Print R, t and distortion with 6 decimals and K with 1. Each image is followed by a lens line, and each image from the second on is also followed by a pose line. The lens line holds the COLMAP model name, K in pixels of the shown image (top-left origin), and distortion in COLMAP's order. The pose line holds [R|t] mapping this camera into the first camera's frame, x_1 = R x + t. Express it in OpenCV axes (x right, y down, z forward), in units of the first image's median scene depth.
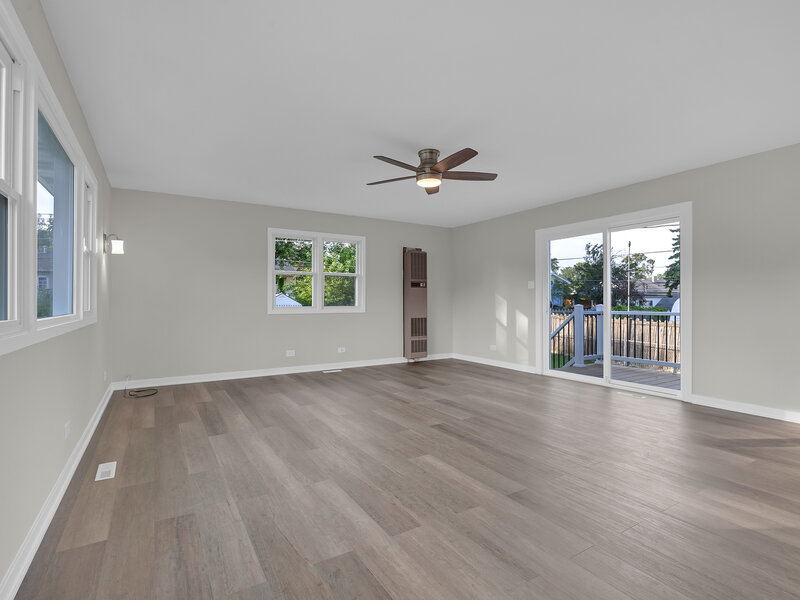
lens RADIAL K [[401.9, 0, 404.1], [0, 401.9, 300.9], [0, 0, 1]] dist [-0.004486, -0.000624]
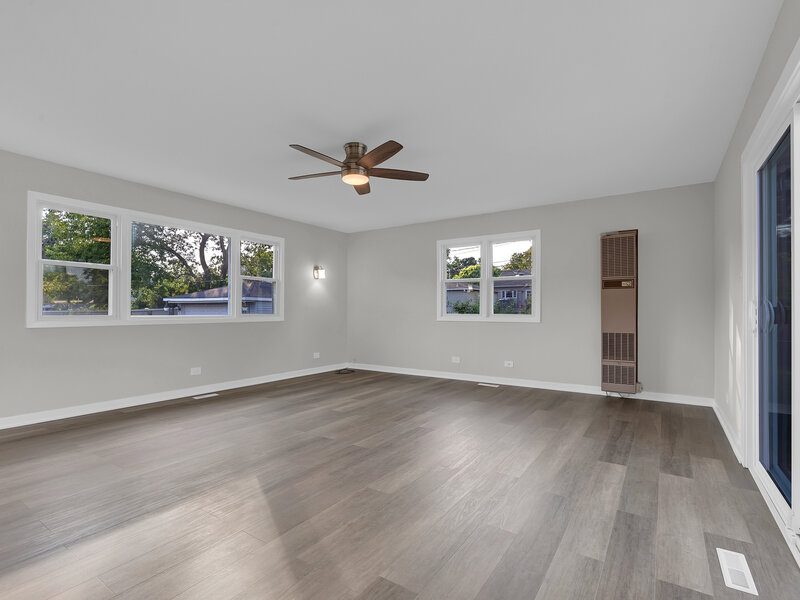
lens RADIAL K [[402.1, 0, 391.3], [0, 402.1, 317.4], [0, 0, 1]] dist [-0.000055, -0.000231]
pose [[0.404256, 0.019447, -0.914439, 0.587562], [0.003017, 0.999740, 0.022595, -0.000742], [0.914641, -0.011893, 0.404092, 0.439864]]
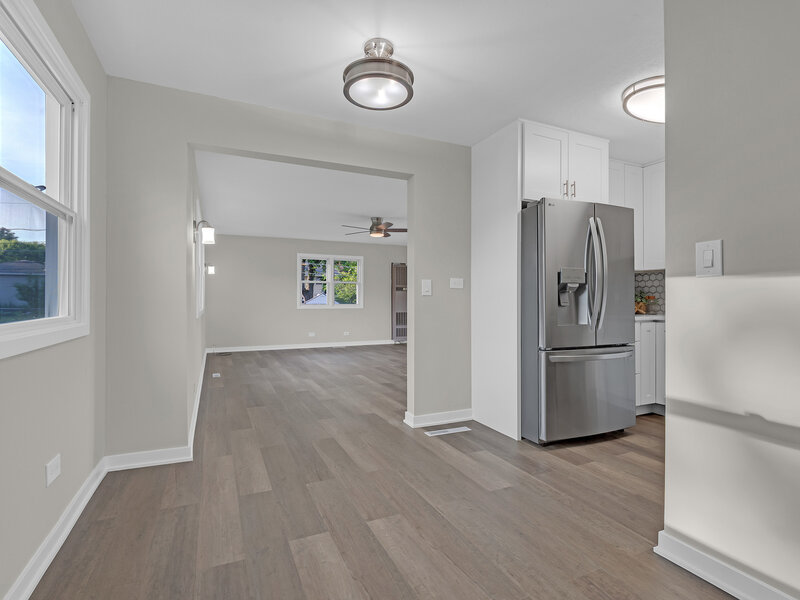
lens RADIAL K [[401.9, 0, 404.1], [0, 401.9, 300.9], [0, 0, 1]] dist [-0.004486, -0.000624]
pose [[0.993726, 0.002084, -0.111819, 0.237474], [-0.001662, 0.999991, 0.003862, -0.004448], [0.111826, -0.003652, 0.993721, -0.479821]]
